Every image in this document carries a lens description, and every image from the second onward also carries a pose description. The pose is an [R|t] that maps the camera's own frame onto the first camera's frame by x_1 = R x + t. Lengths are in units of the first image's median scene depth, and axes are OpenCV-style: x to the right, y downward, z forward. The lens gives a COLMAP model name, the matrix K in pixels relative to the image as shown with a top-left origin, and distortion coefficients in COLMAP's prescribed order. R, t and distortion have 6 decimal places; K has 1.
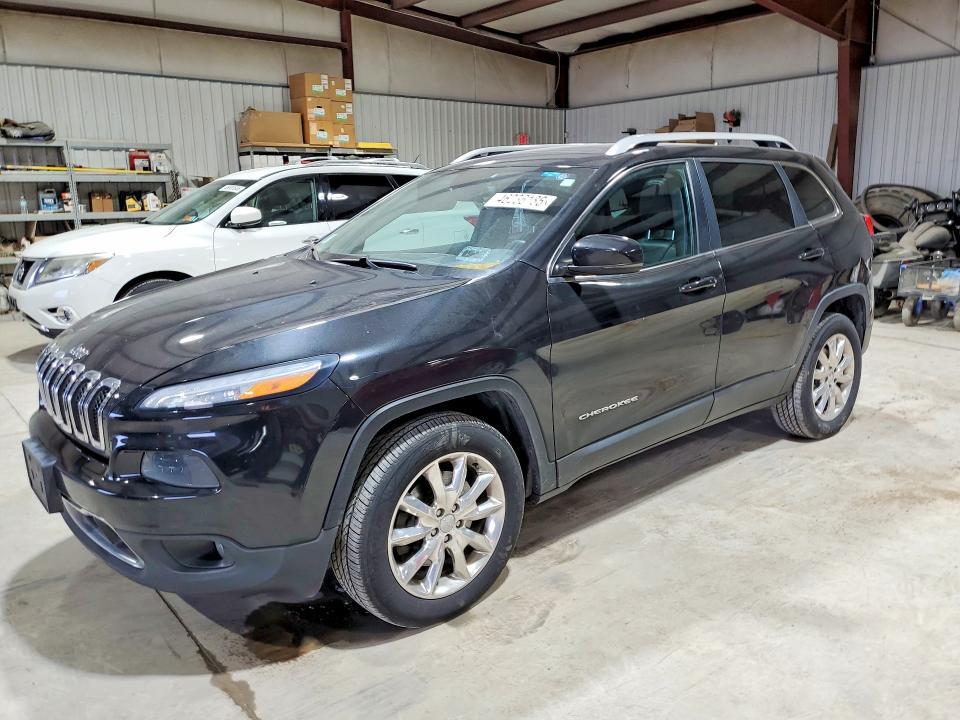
lens RADIAL K [[757.7, 0, 517.7], [0, 757.7, 353.5], [0, 0, 1]] dist [0.011014, -0.003956]
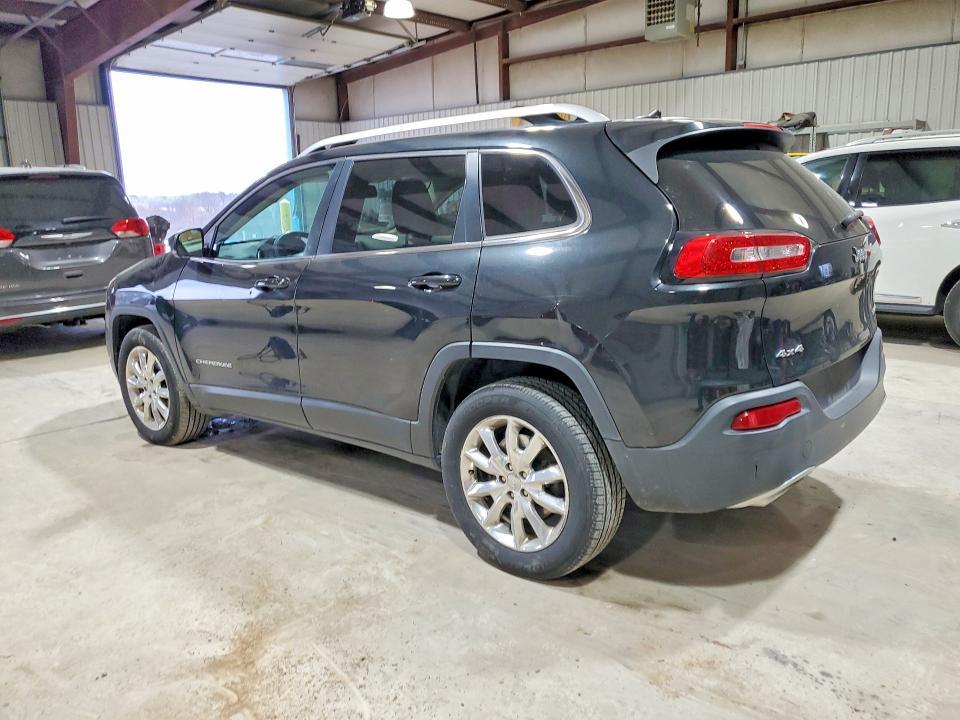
lens RADIAL K [[757.7, 0, 486.4], [0, 757.7, 356.9], [0, 0, 1]] dist [0.011014, -0.003956]
pose [[0.147441, 0.221274, -0.964001, 1.245887], [-0.180827, 0.964257, 0.193676, -0.237969], [0.972401, 0.145761, 0.182183, 1.053155]]
